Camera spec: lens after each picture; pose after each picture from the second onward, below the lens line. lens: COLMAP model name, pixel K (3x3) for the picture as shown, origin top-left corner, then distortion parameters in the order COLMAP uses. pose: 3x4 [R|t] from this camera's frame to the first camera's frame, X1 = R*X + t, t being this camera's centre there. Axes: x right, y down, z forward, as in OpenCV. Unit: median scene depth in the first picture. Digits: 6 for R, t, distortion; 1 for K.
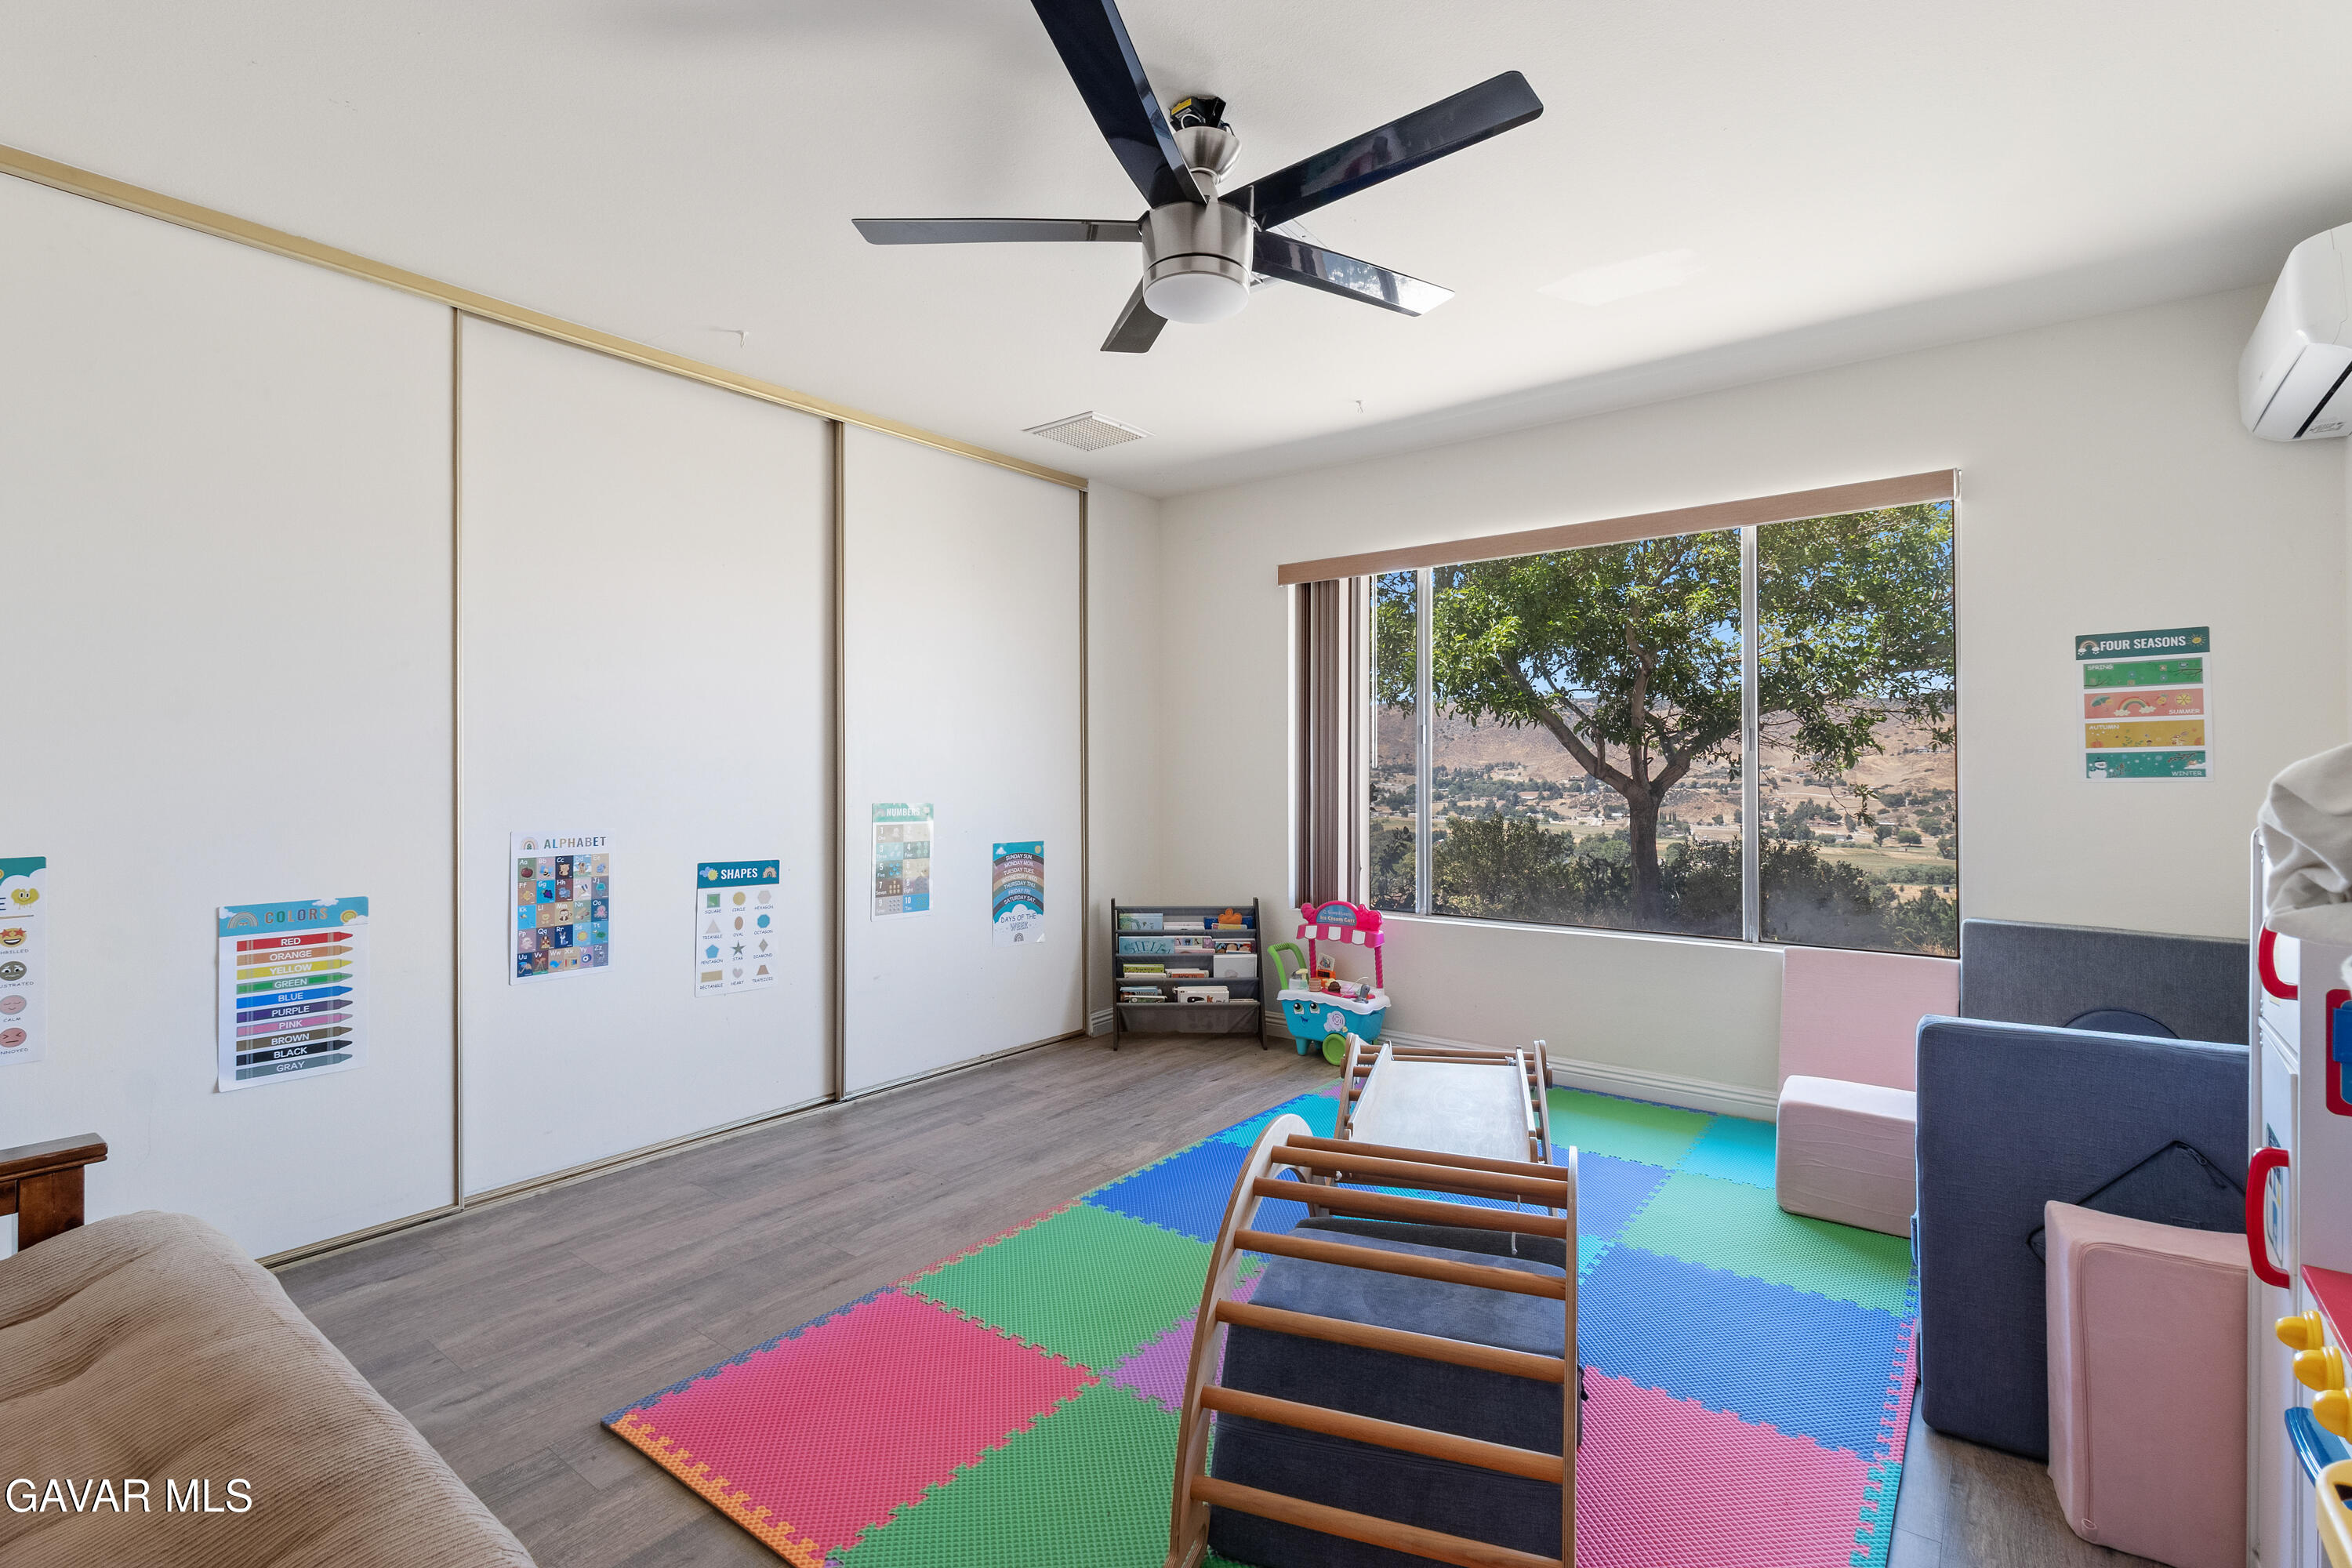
lens RADIAL K [[1112.3, 0, 1175.7], [0, 1112.3, 770.1], [0, 0, 1]] dist [0.000817, -0.000405]
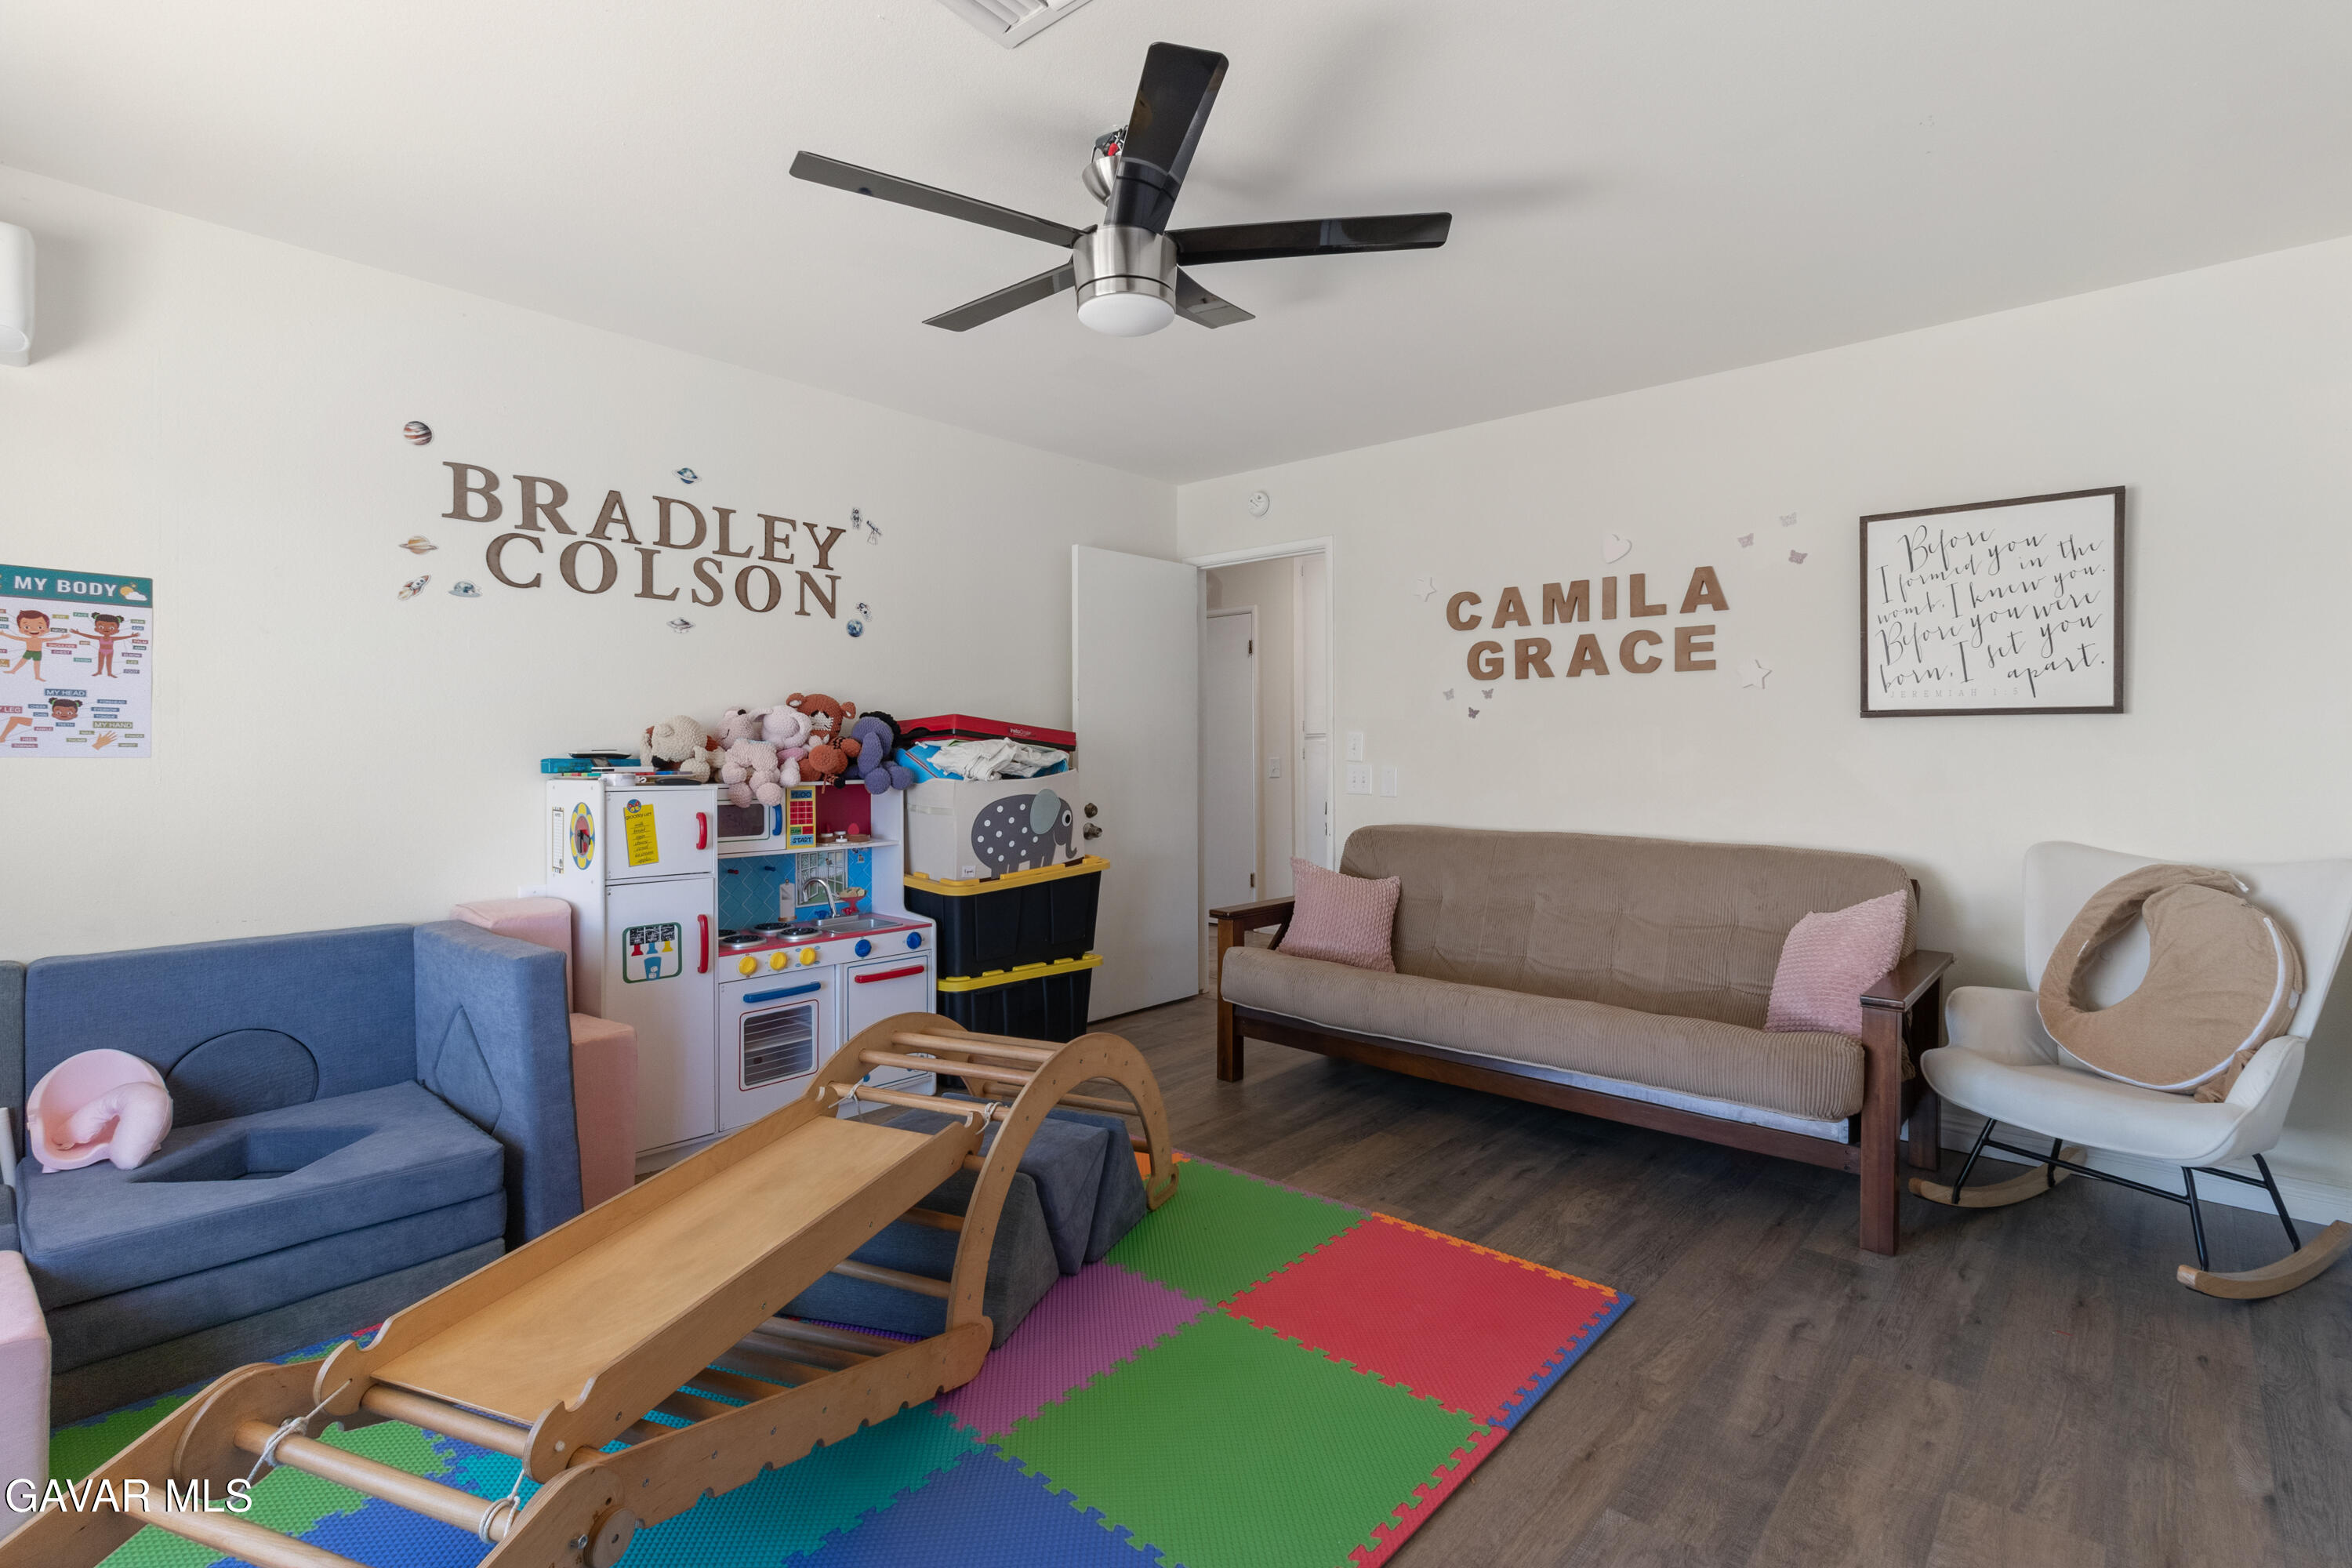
lens RADIAL K [[1112.3, 0, 1177.1], [0, 1112.3, 770.9], [0, 0, 1]] dist [0.000817, -0.000405]
pose [[-0.998622, 0.000545, 0.052468, -0.079187], [0.002136, 0.999539, 0.030271, -0.010731], [-0.052427, 0.030341, -0.998164, 1.825566]]
